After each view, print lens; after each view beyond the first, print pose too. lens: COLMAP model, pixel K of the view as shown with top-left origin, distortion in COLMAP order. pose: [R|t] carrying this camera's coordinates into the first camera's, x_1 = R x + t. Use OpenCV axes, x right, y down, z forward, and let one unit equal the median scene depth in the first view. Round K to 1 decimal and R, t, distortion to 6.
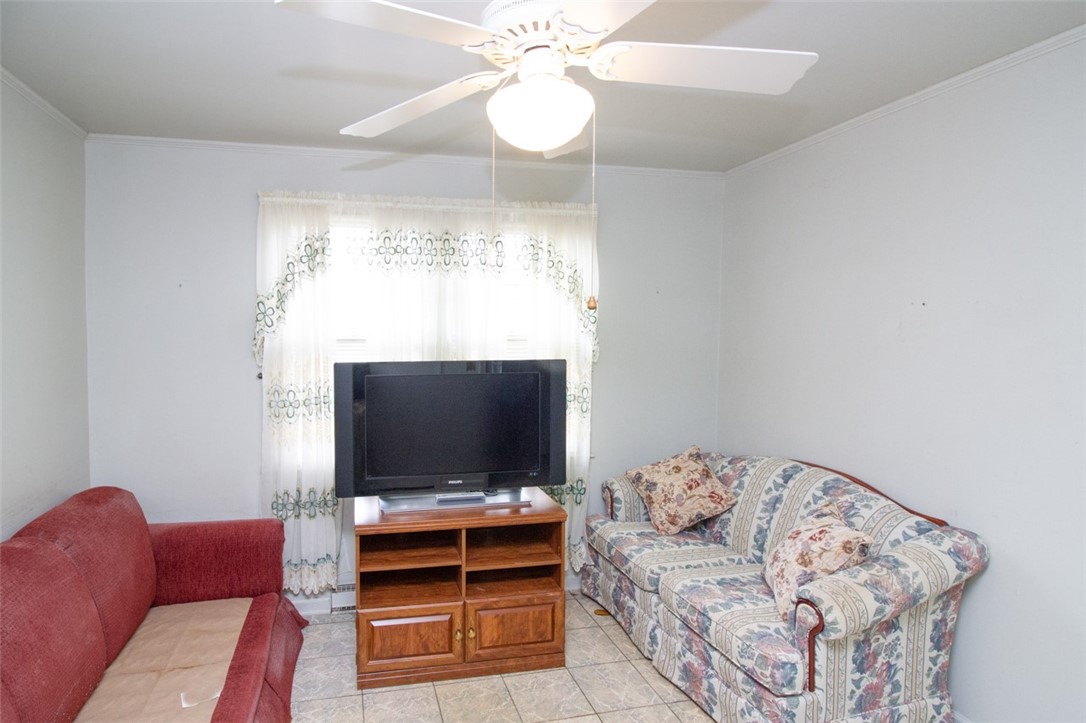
lens RADIAL K [[510.3, 0, 543.0], [0, 510.3, 361.5], [0, 0, 1]] dist [0.000059, -0.011438]
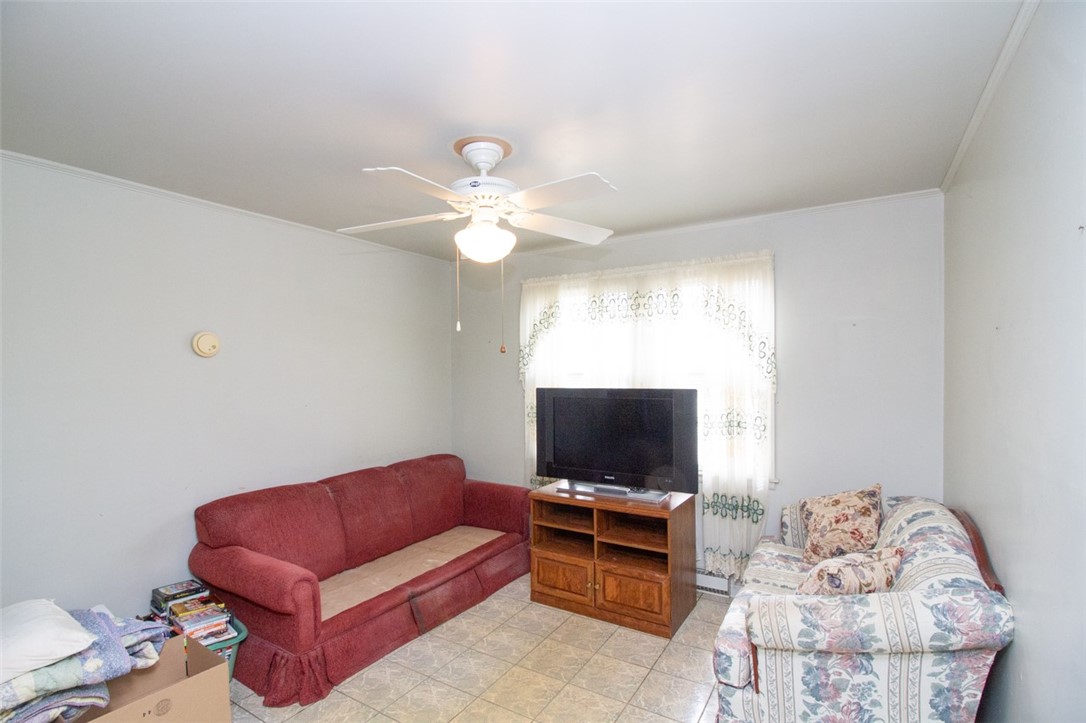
lens RADIAL K [[474.8, 0, 606.2], [0, 474.8, 374.4], [0, 0, 1]] dist [-0.017360, -0.009425]
pose [[0.792849, -0.000678, -0.609417, 0.610447], [-0.025404, 0.999093, -0.034162, 0.005329], [0.608888, 0.042567, 0.792113, -0.017859]]
